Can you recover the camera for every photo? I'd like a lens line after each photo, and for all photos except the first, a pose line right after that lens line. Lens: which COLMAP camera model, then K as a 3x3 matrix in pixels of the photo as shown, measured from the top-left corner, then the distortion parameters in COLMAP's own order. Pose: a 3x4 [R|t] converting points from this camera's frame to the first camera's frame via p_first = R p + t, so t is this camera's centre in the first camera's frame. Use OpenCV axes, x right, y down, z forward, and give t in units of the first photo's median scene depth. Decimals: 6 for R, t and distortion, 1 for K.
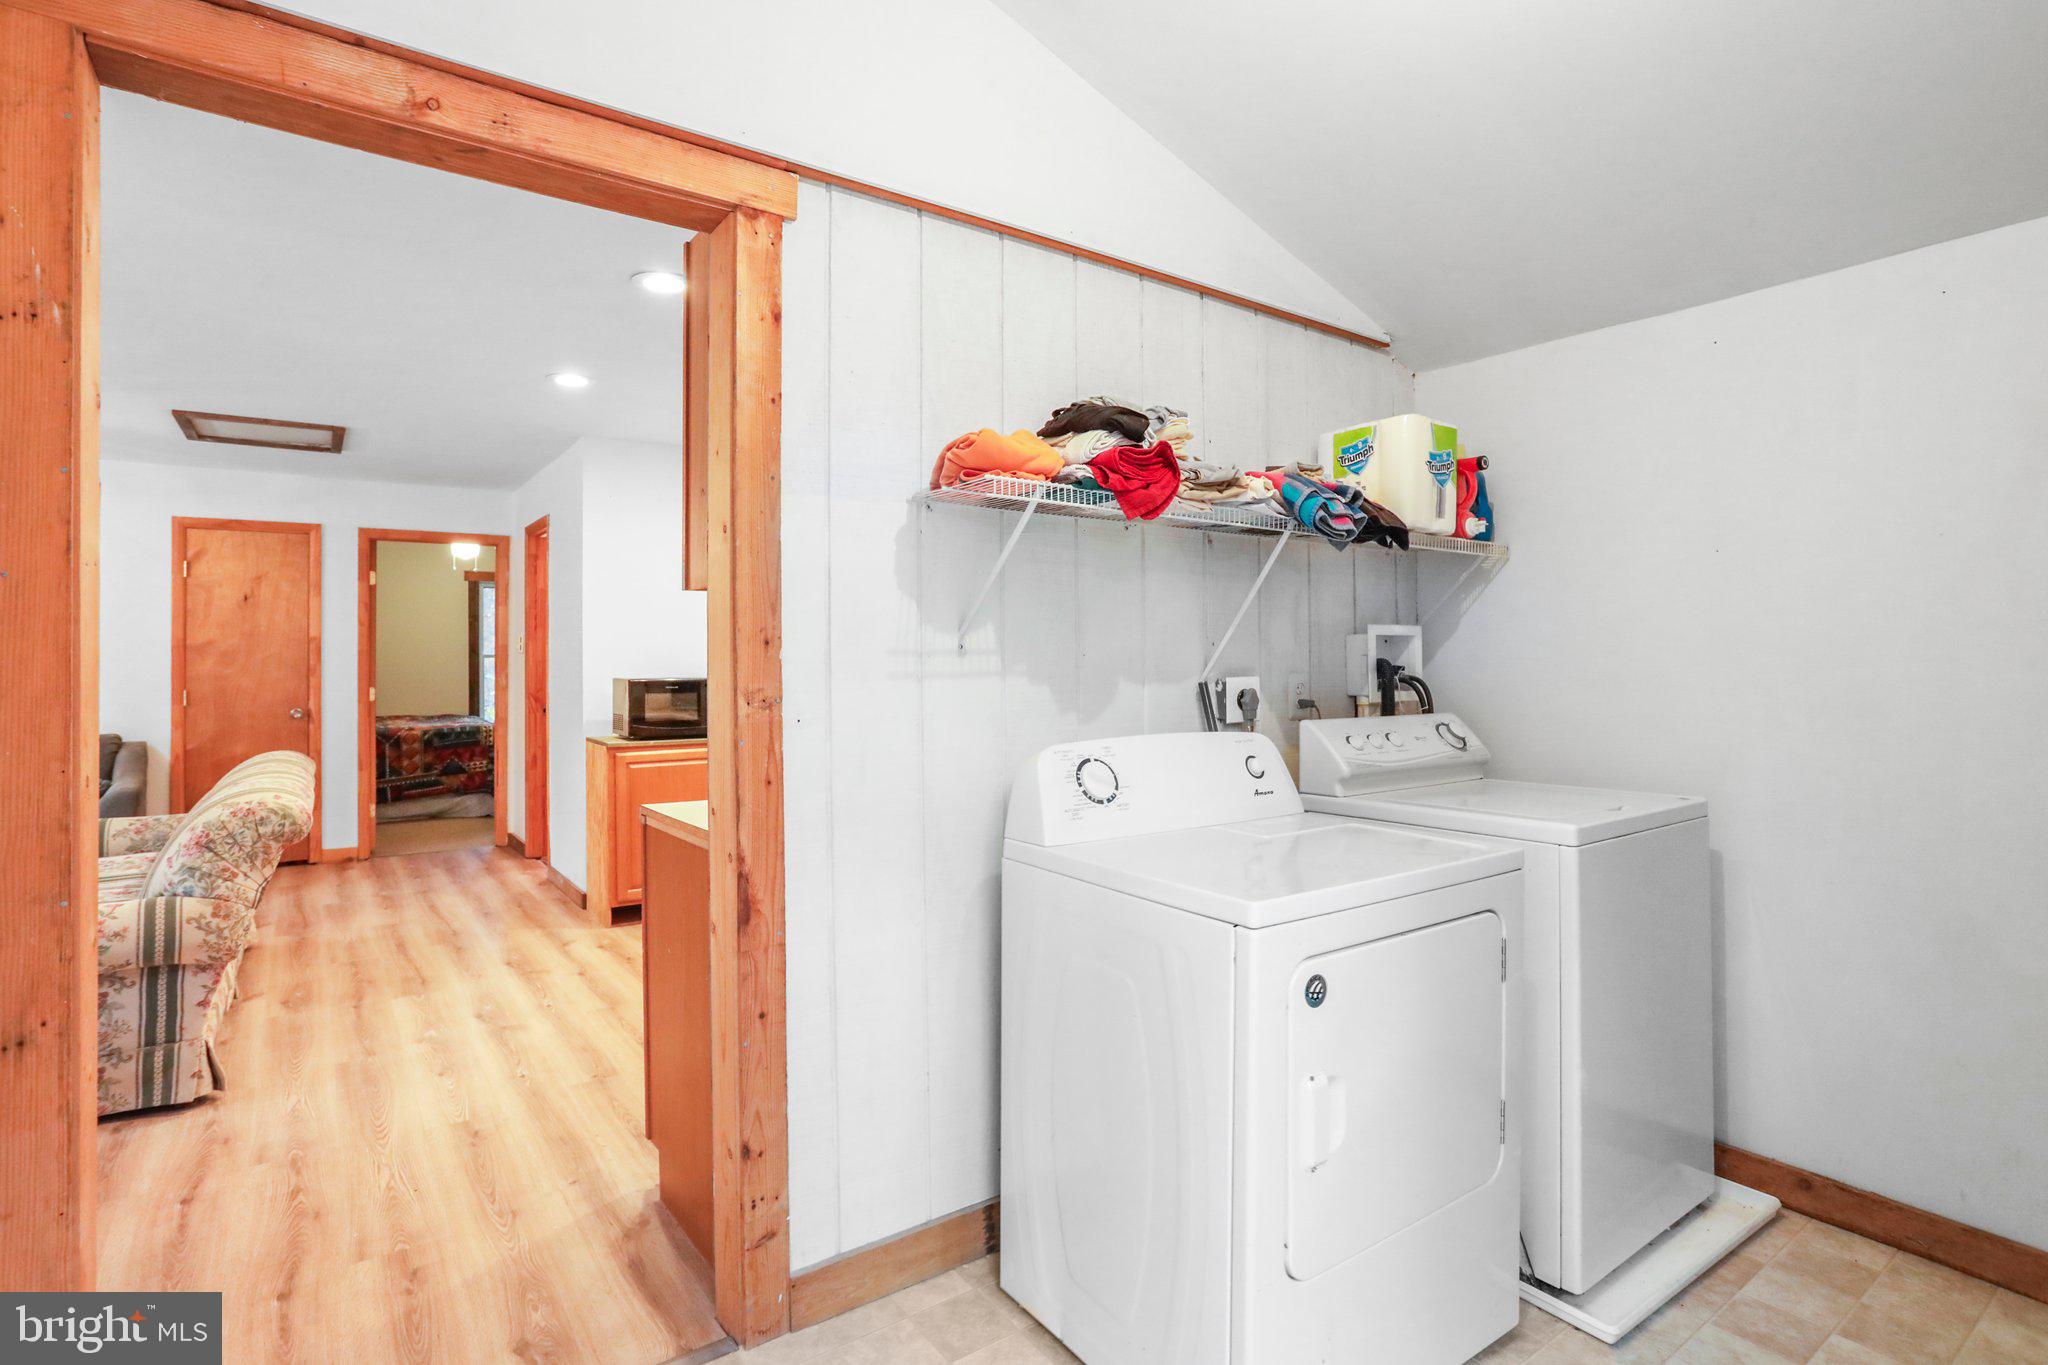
lens RADIAL K [[1016.1, 0, 991.2], [0, 1016.1, 650.2], [0, 0, 1]] dist [-0.002414, 0.001028]
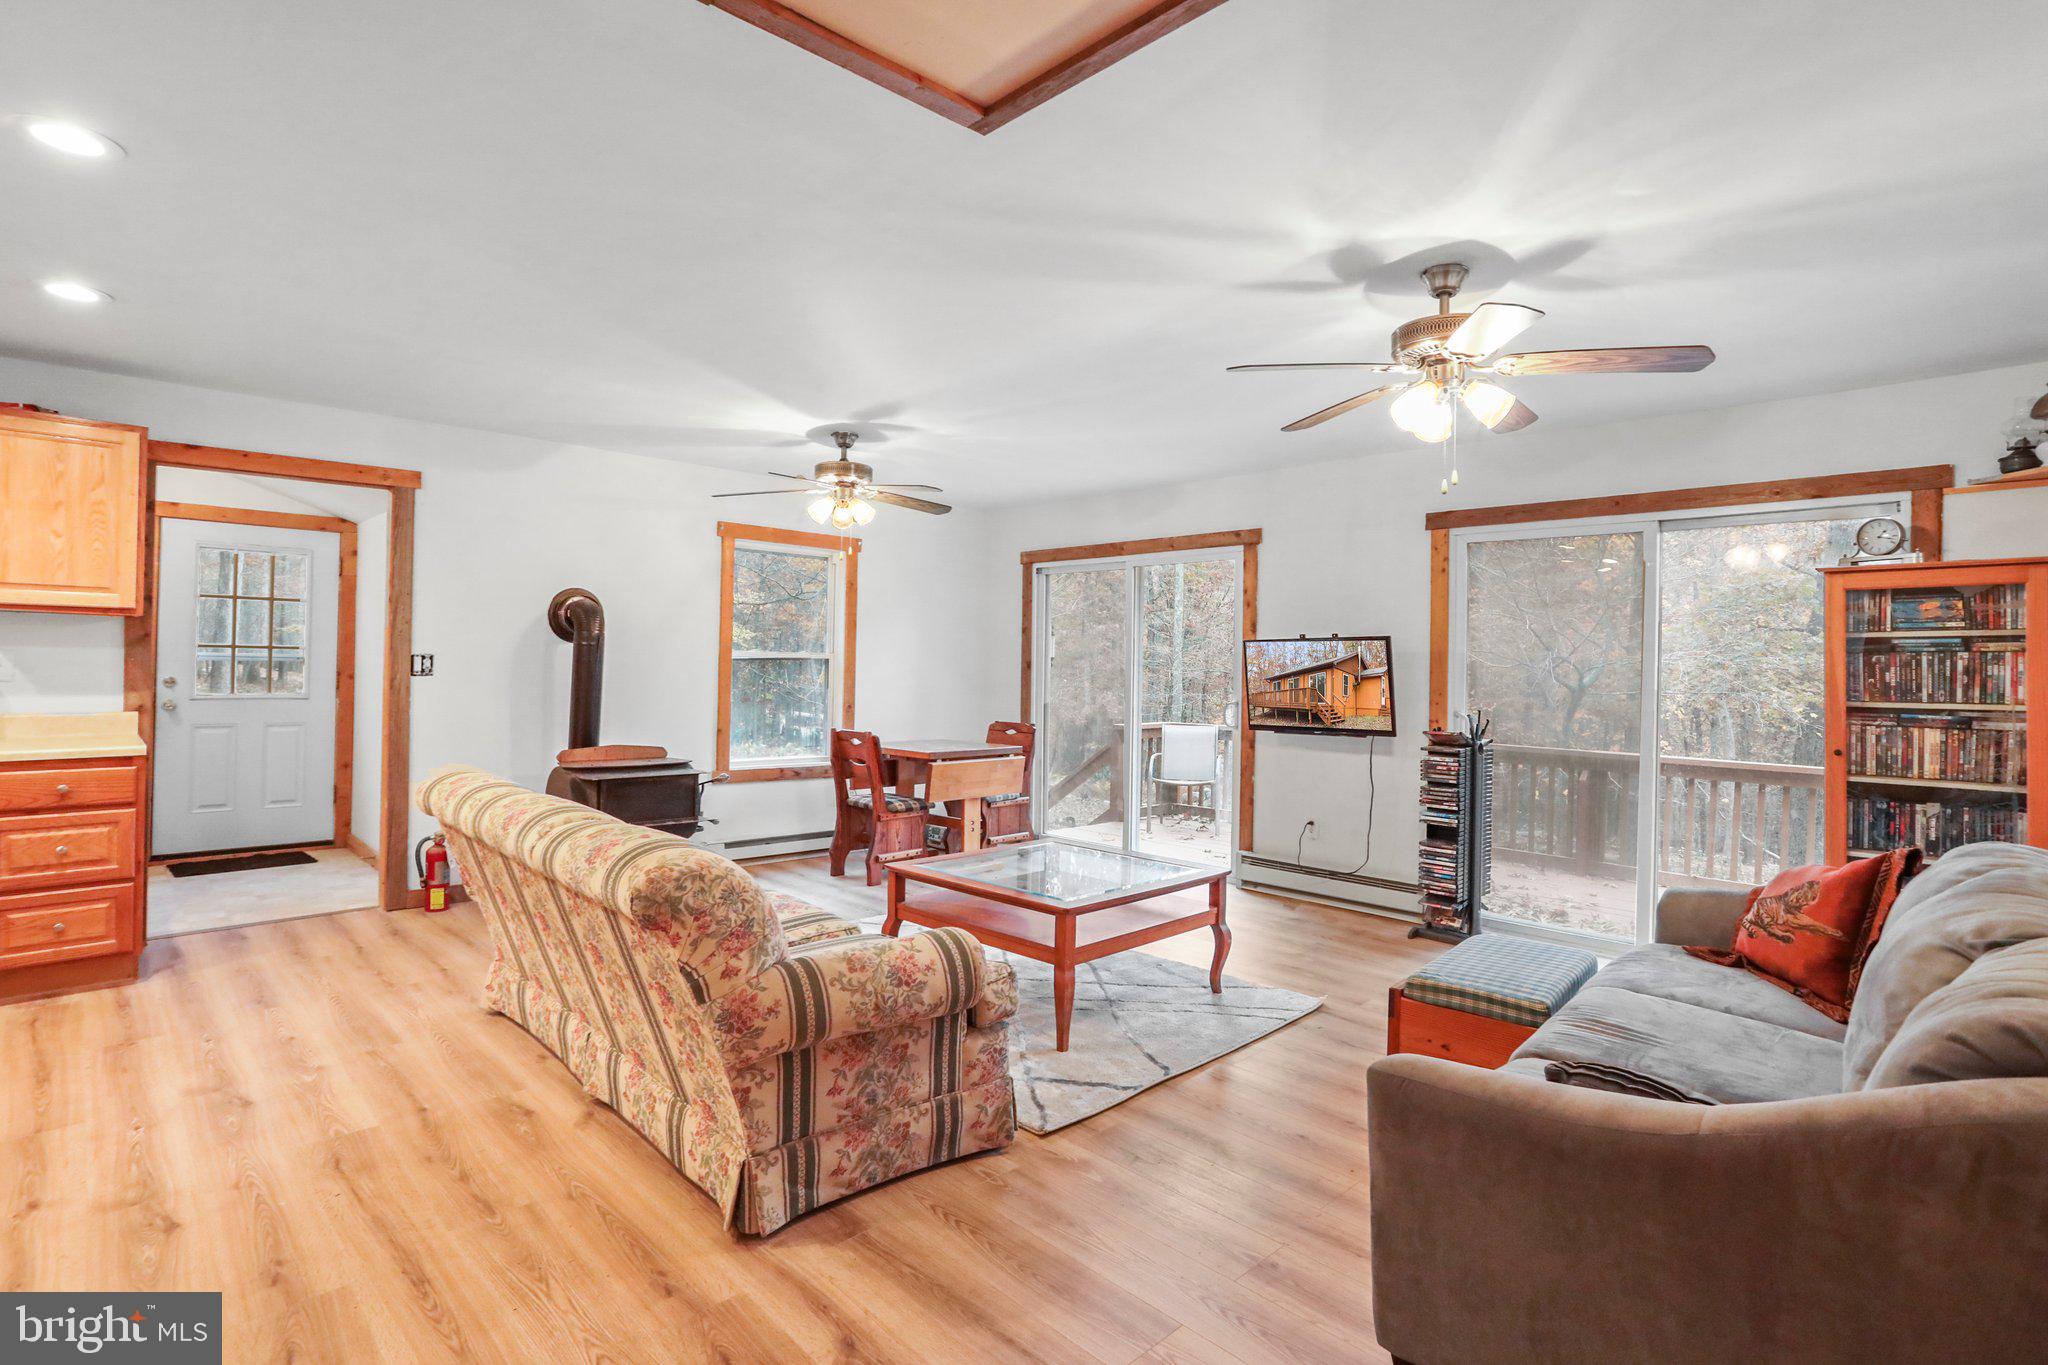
lens RADIAL K [[991.0, 0, 1025.8], [0, 991.0, 664.0], [0, 0, 1]] dist [-0.055209, 0.026969]
pose [[-0.983561, -0.011346, -0.180221, -0.566921], [-0.010619, 0.999931, -0.004999, 0.008263], [0.180265, -0.003003, -0.983614, 1.089281]]
